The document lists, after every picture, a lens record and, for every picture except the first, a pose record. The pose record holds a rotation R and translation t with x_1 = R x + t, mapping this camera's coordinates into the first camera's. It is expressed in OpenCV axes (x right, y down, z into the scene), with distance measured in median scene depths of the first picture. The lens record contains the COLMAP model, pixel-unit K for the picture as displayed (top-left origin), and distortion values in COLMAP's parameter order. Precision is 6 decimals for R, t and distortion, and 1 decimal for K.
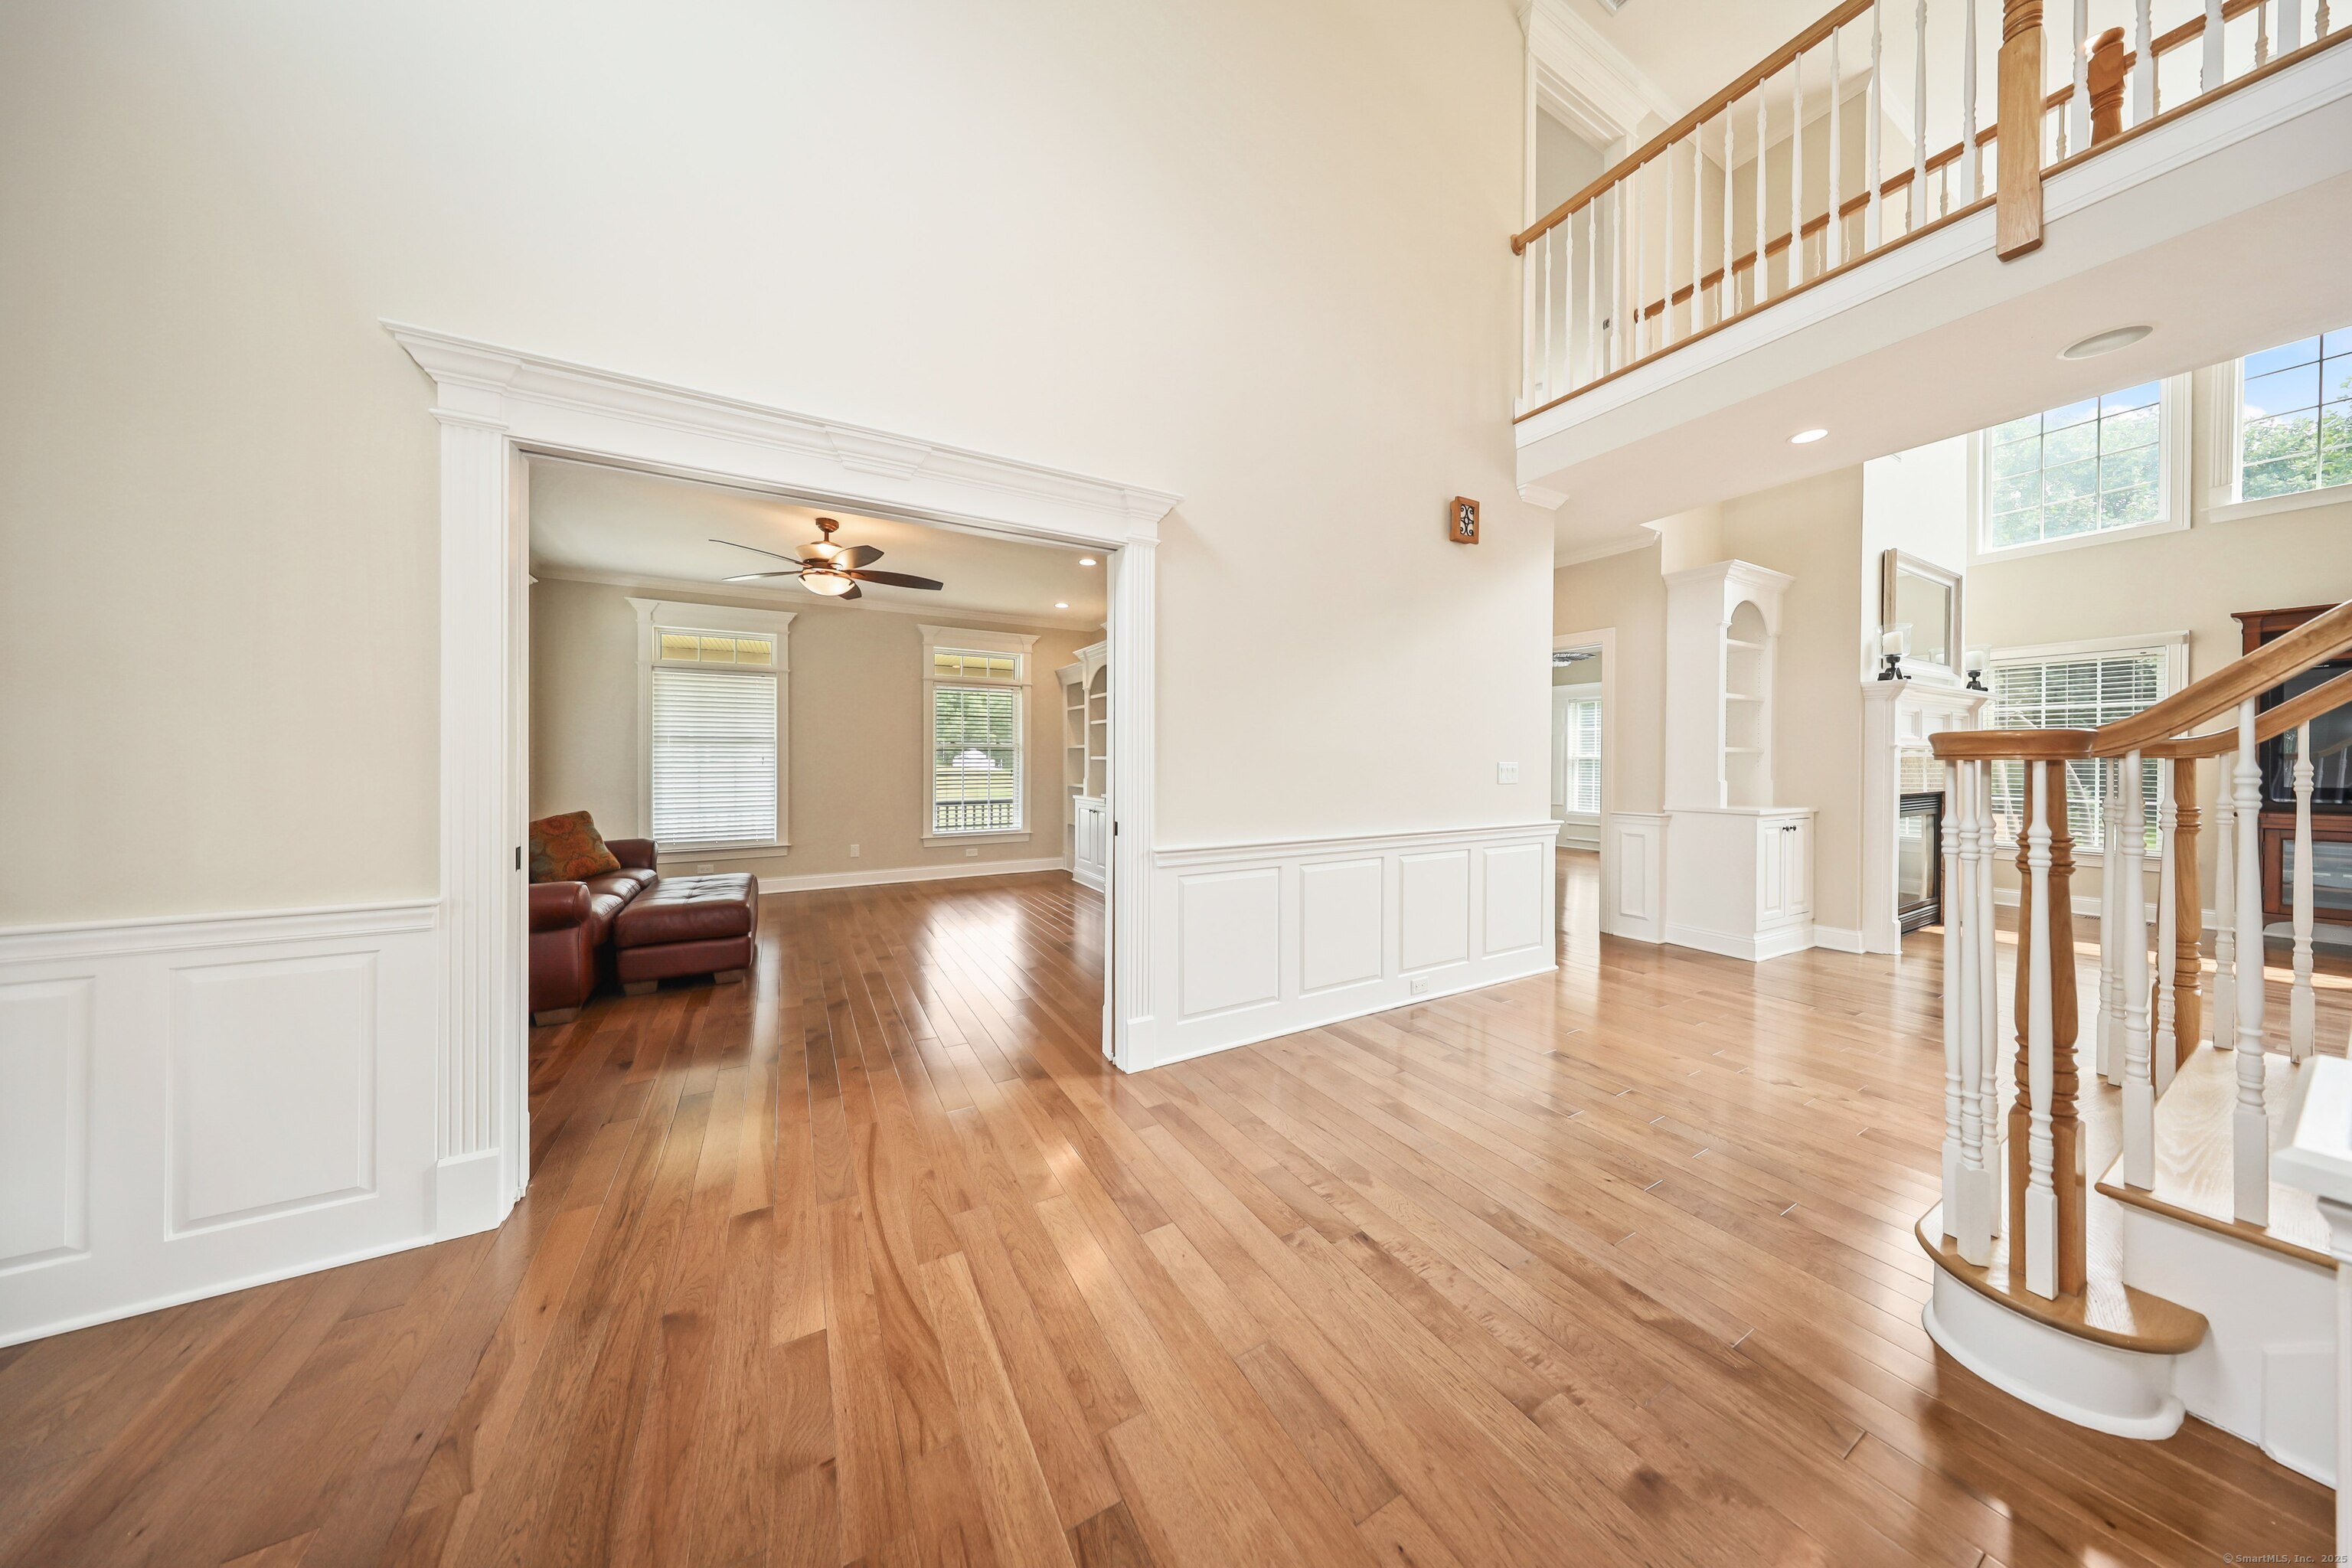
lens RADIAL K [[691.4, 0, 1177.1], [0, 691.4, 762.6], [0, 0, 1]] dist [-0.000287, -0.000011]
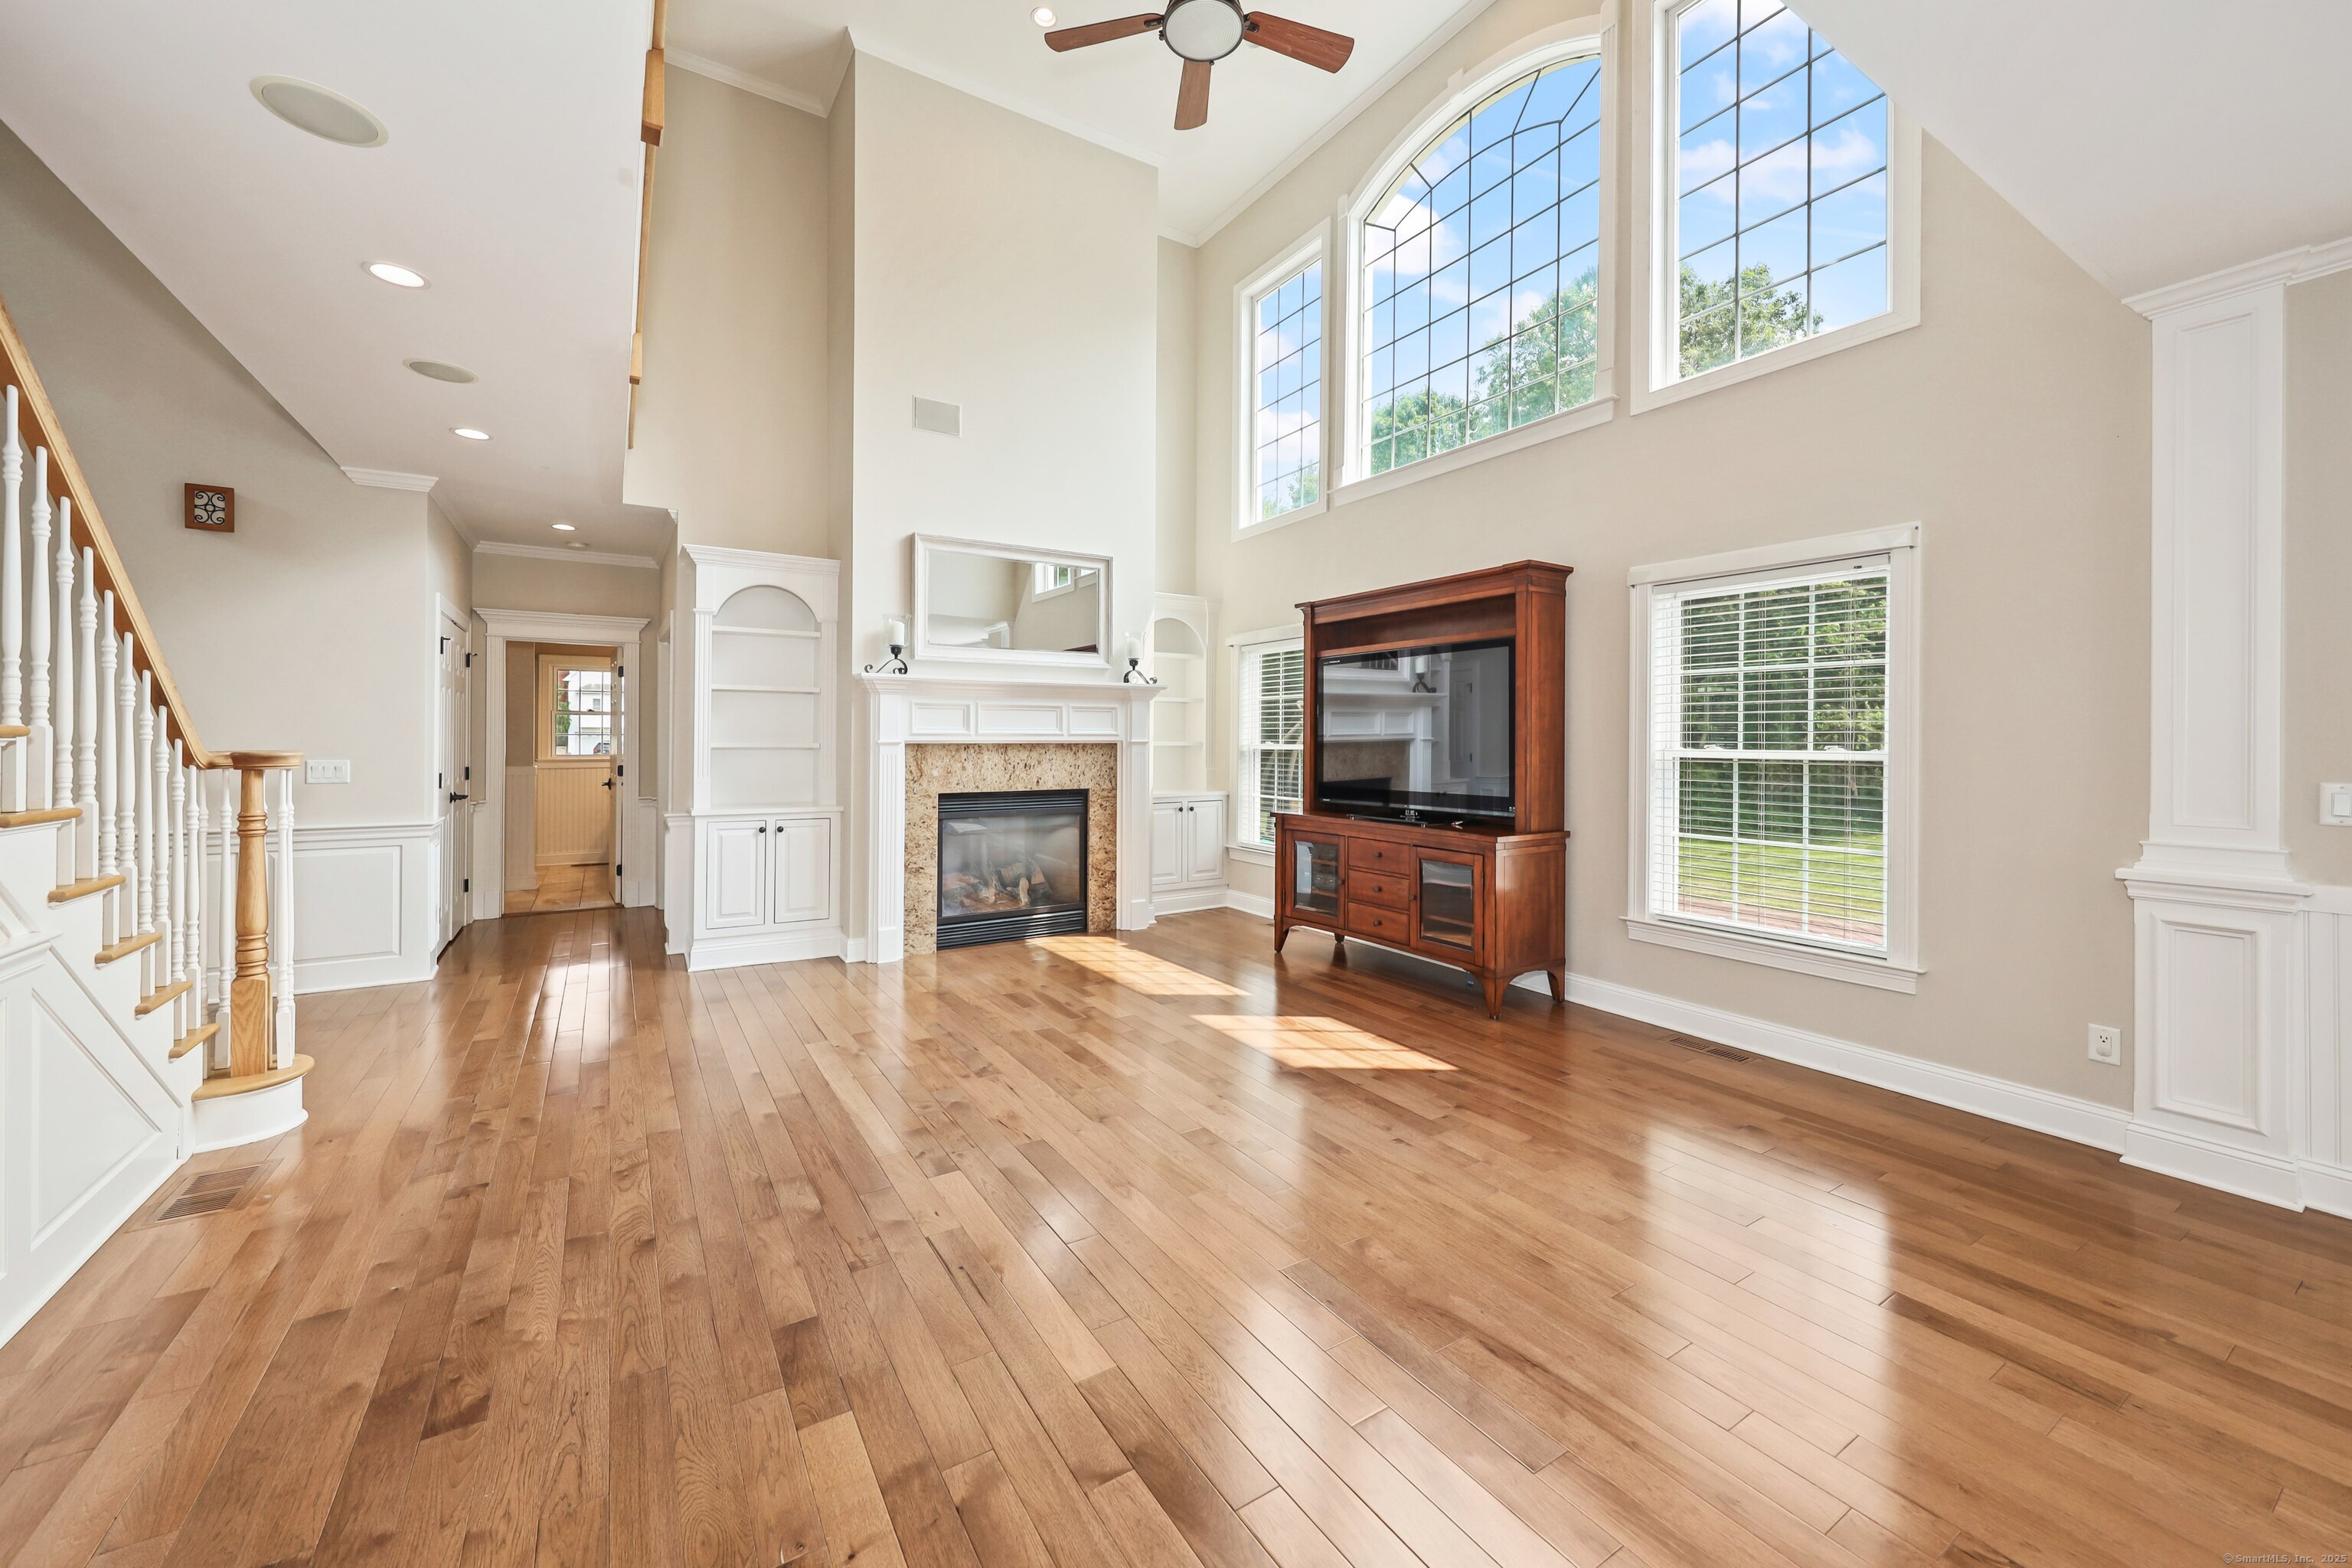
lens RADIAL K [[898.6, 0, 1172.9], [0, 898.6, 739.3], [0, 0, 1]] dist [0.000234, 0.000014]
pose [[0.999082, 0.003350, 0.042708, 3.200428], [-0.003263, 0.999992, -0.002119, -0.062651], [-0.042715, 0.001978, 0.999085, -0.550817]]
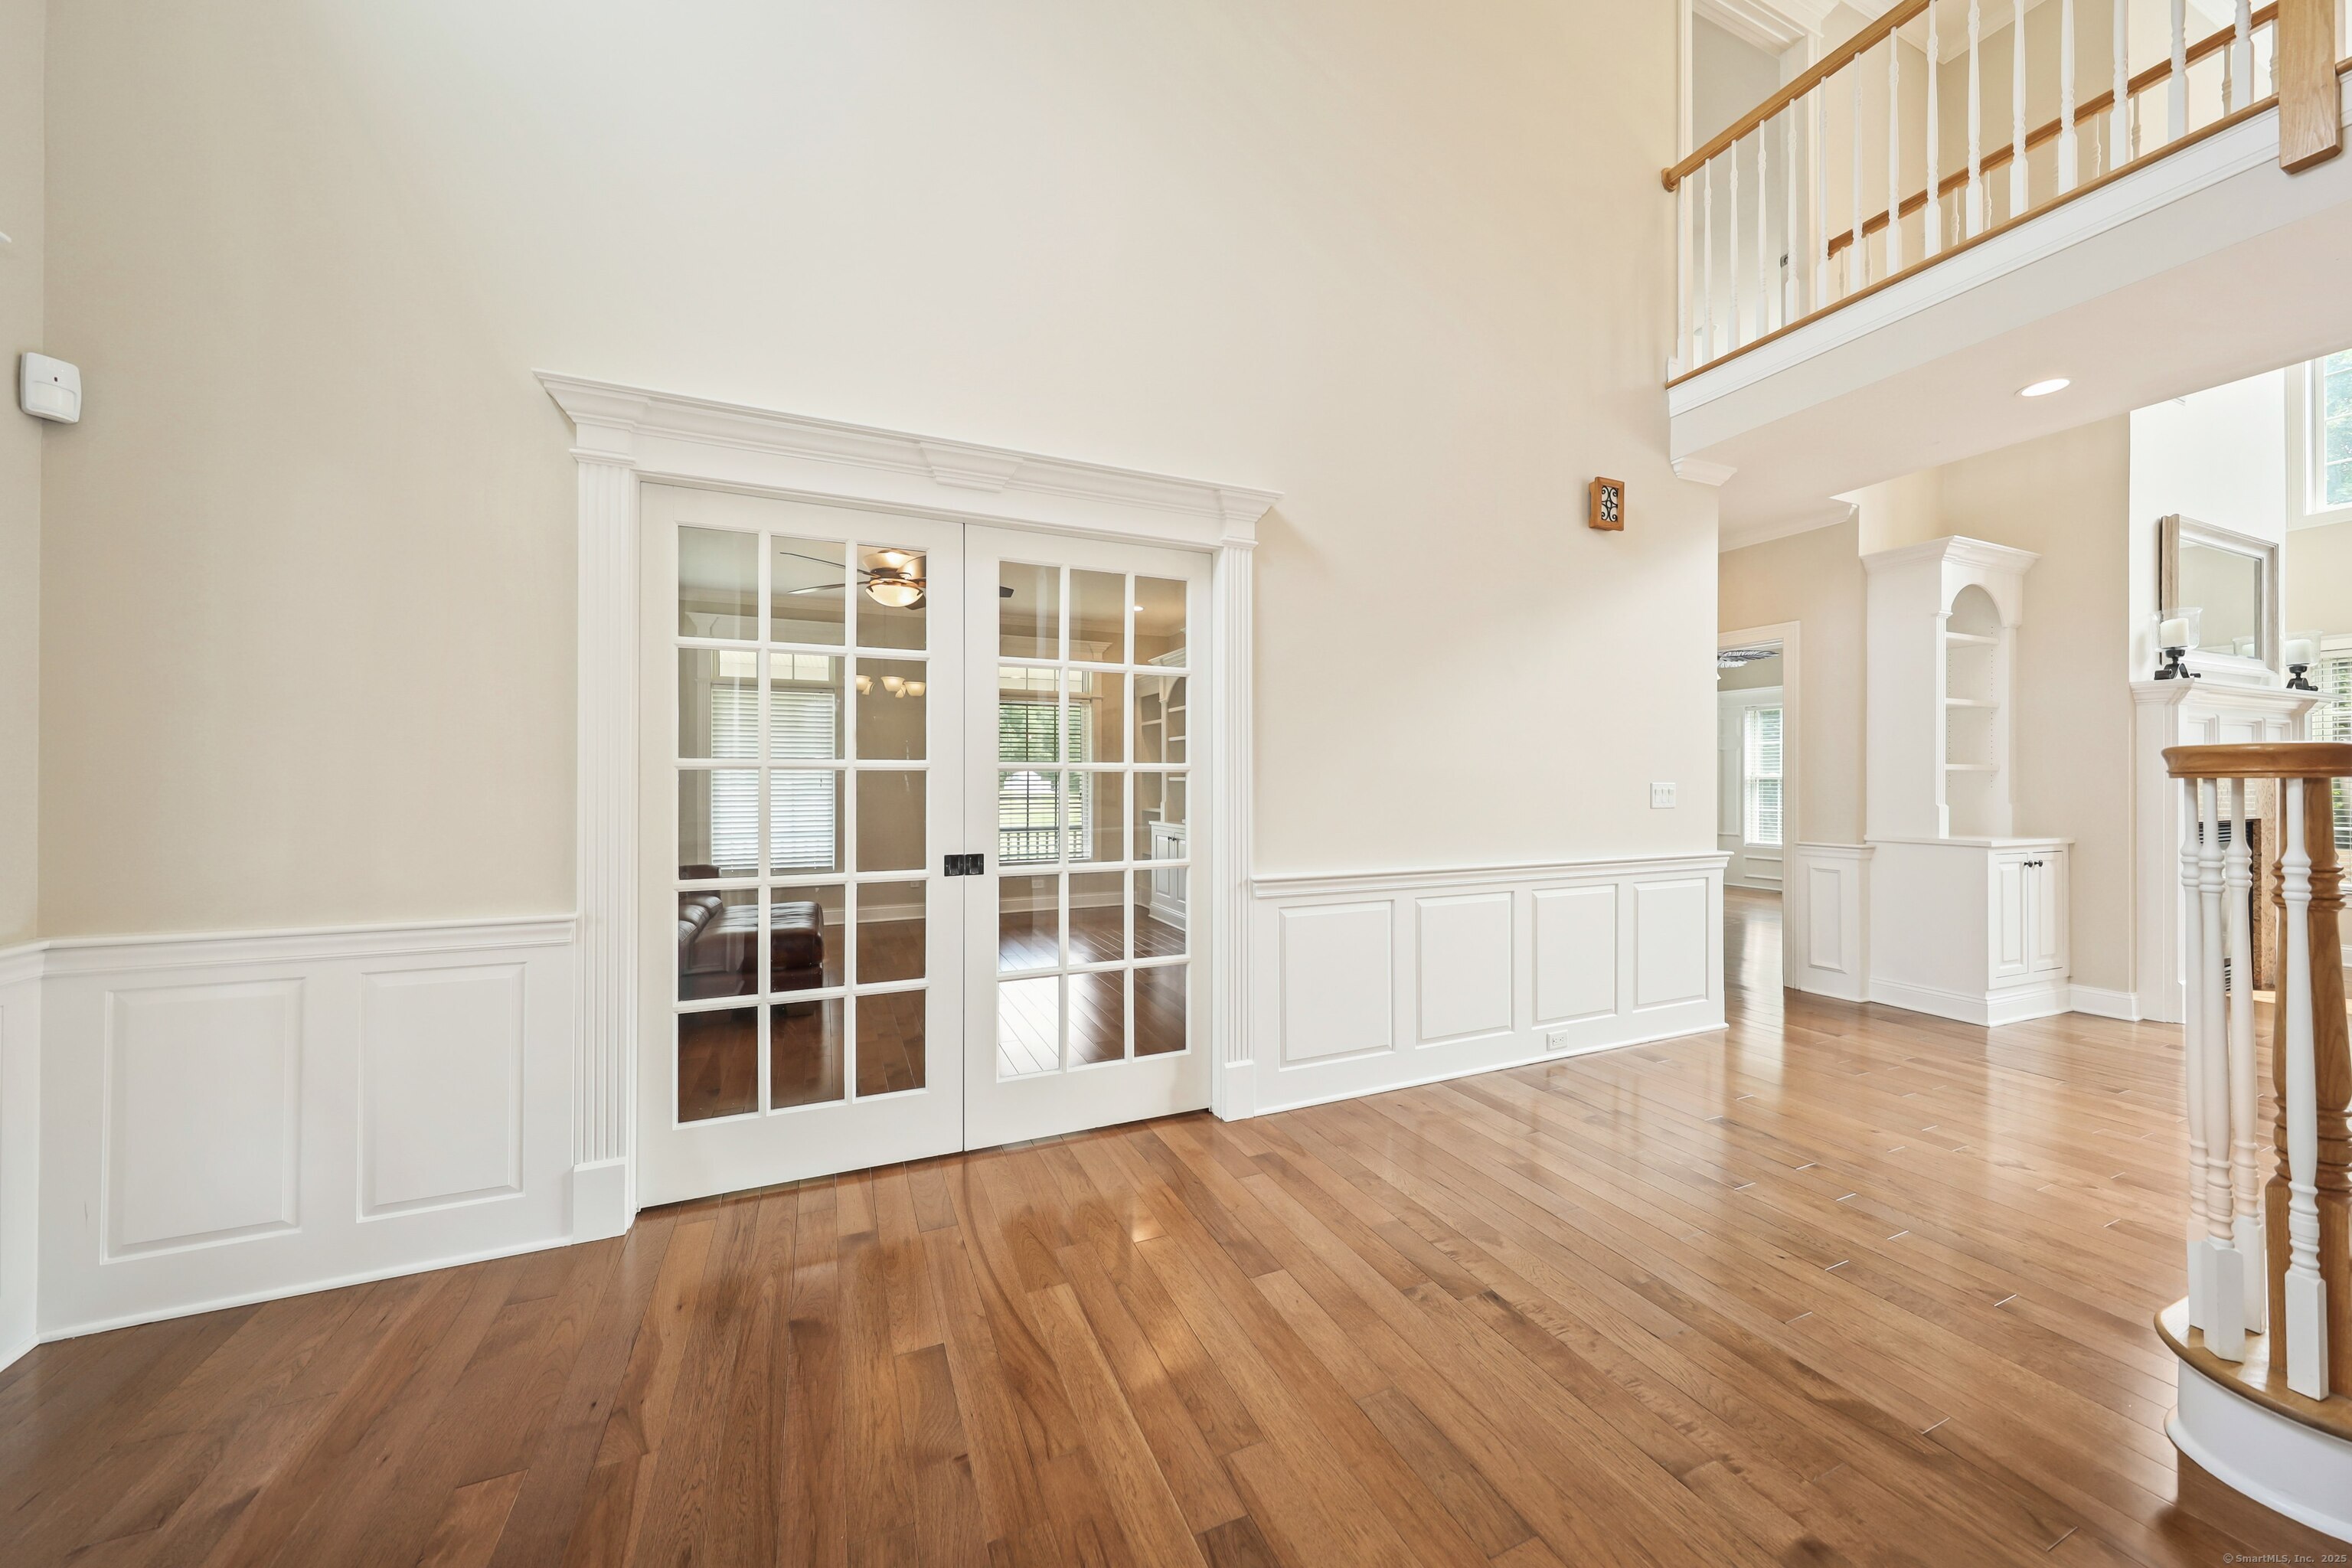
lens RADIAL K [[809.8, 0, 1171.5], [0, 809.8, 772.1], [0, 0, 1]] dist [0.002491, -0.000004]
pose [[0.994188, -0.003282, -0.107610, -0.036327], [0.001621, 0.999878, -0.015516, 0.001713], [0.107648, 0.015251, 0.994072, -0.124140]]
